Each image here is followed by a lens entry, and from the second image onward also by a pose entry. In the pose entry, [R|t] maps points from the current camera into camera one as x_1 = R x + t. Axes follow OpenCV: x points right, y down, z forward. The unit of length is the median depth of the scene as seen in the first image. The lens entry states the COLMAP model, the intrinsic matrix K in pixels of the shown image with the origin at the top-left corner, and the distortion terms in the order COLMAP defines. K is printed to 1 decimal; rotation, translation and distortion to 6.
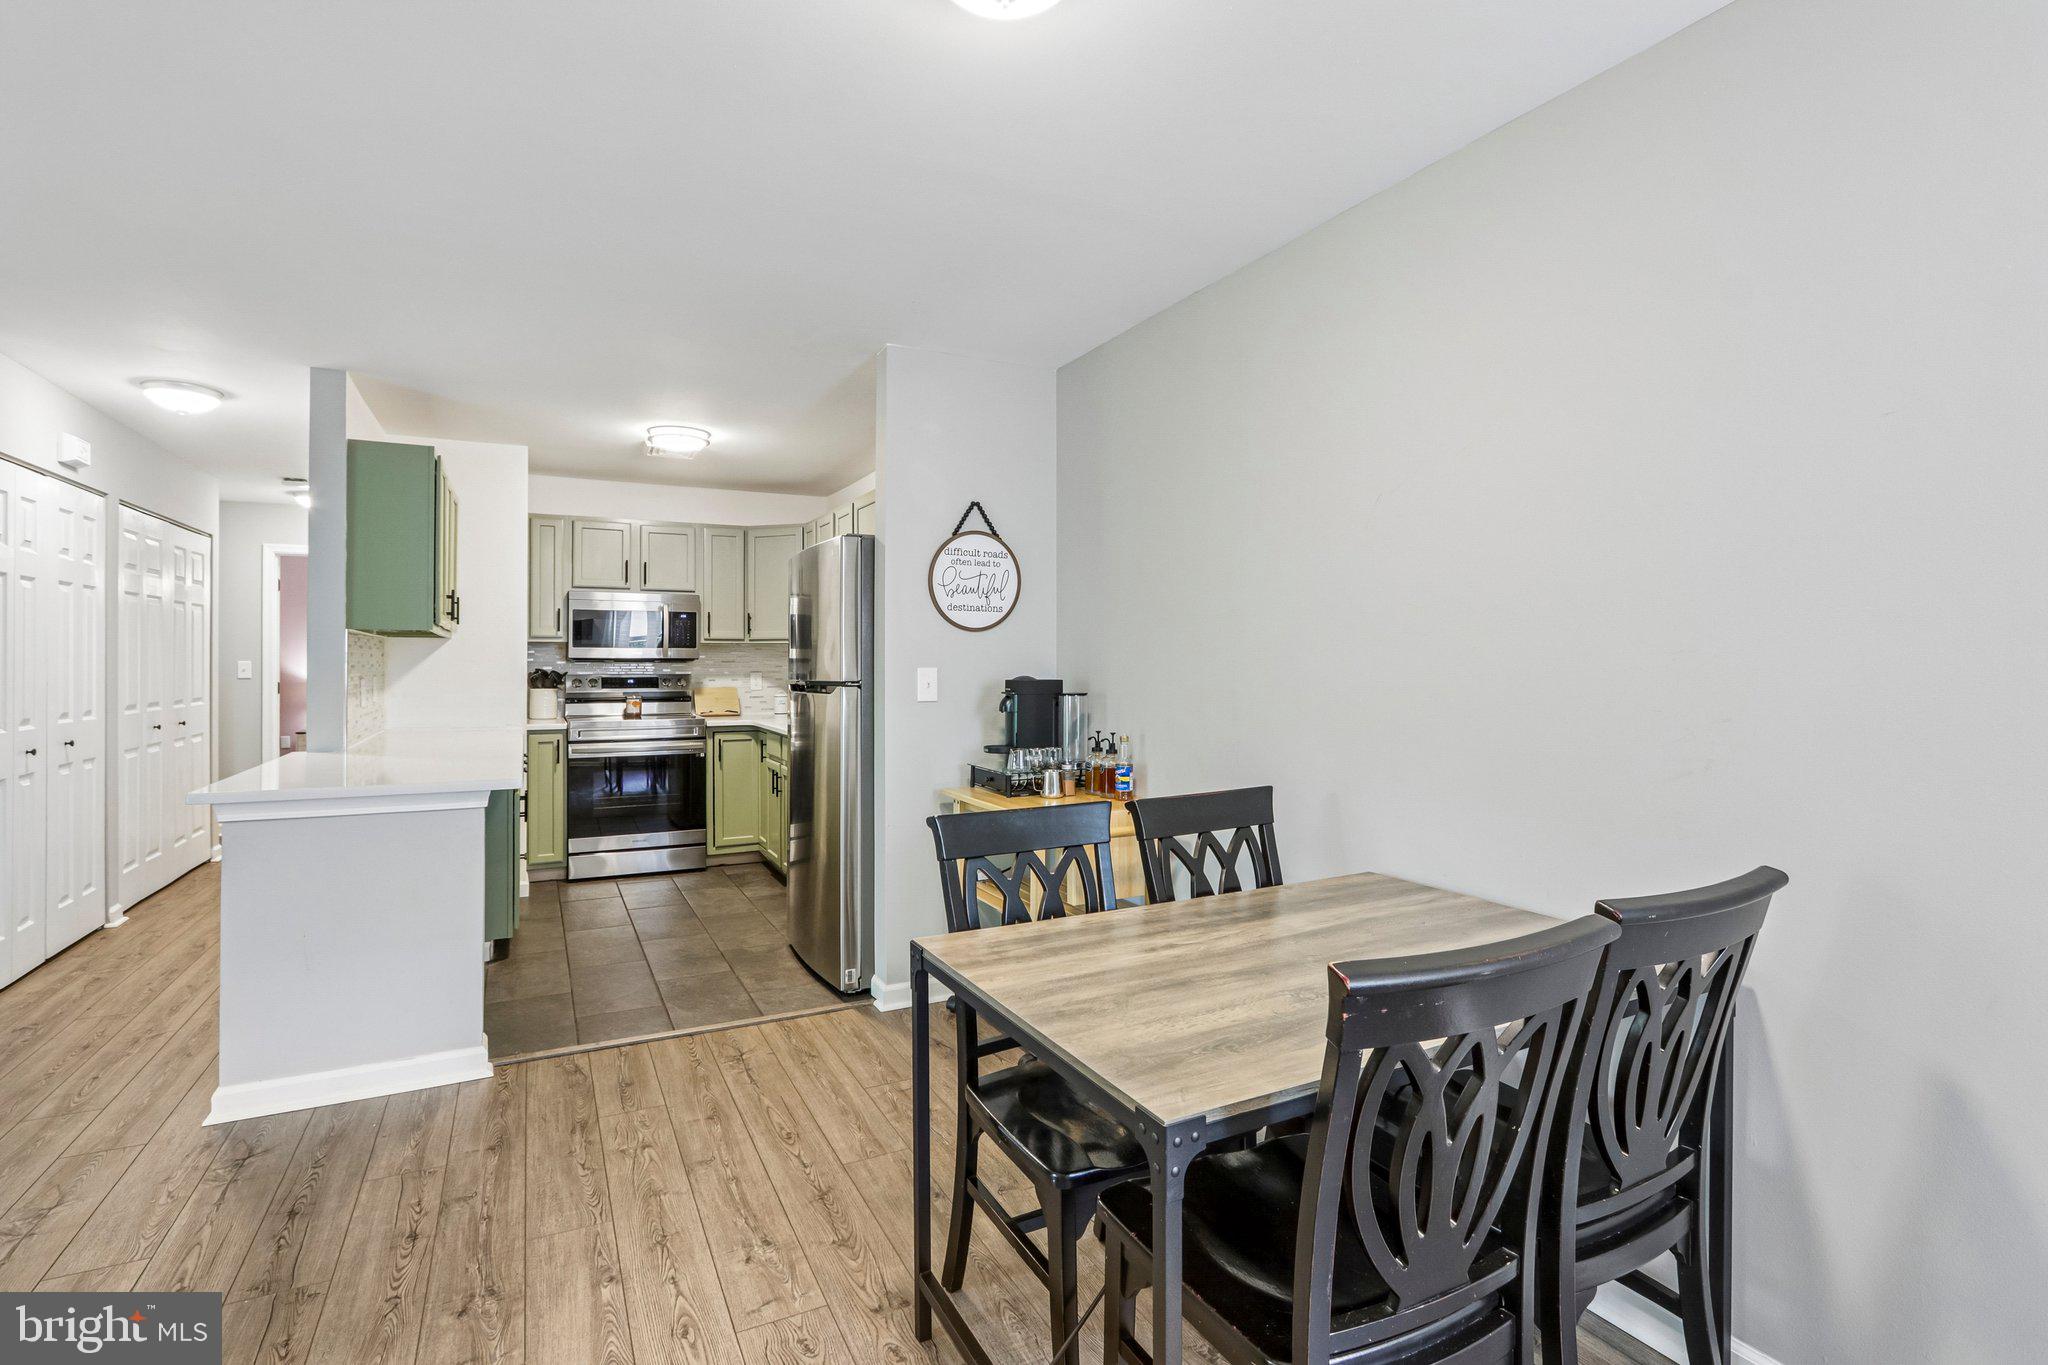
lens RADIAL K [[956.8, 0, 989.8], [0, 956.8, 654.9], [0, 0, 1]] dist [-0.003059, -0.000239]
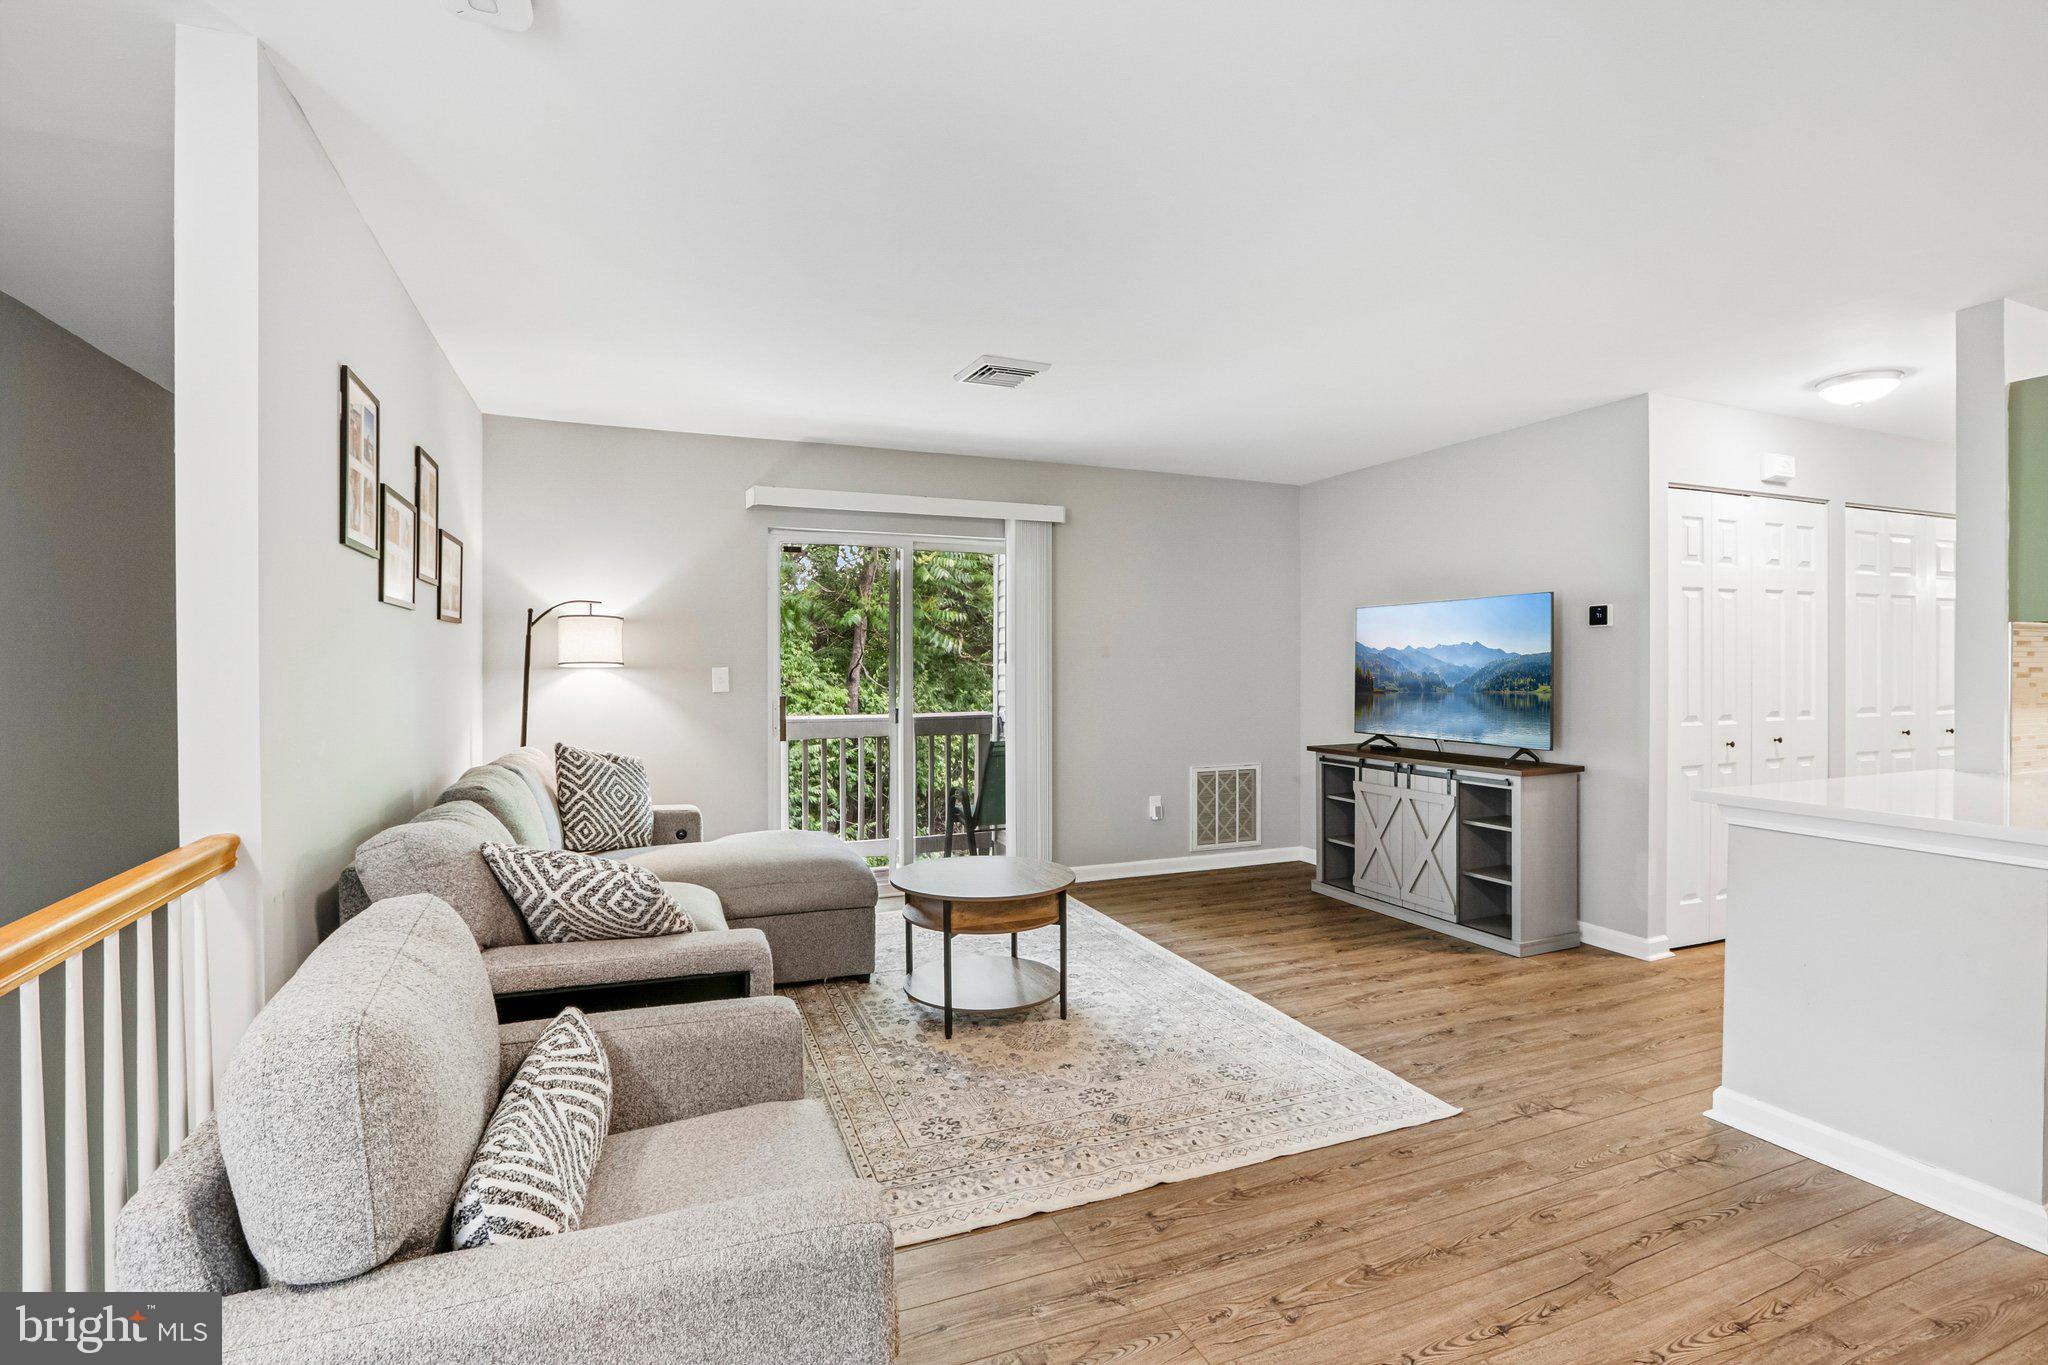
lens RADIAL K [[944.7, 0, 1007.5], [0, 944.7, 671.6], [0, 0, 1]] dist [-0.022672, 0.005061]
pose [[-0.065609, 0.005283, -0.997831, 0.112466], [0.009468, 0.999944, 0.004671, 0.002119], [0.997800, -0.009141, -0.065655, 0.162500]]
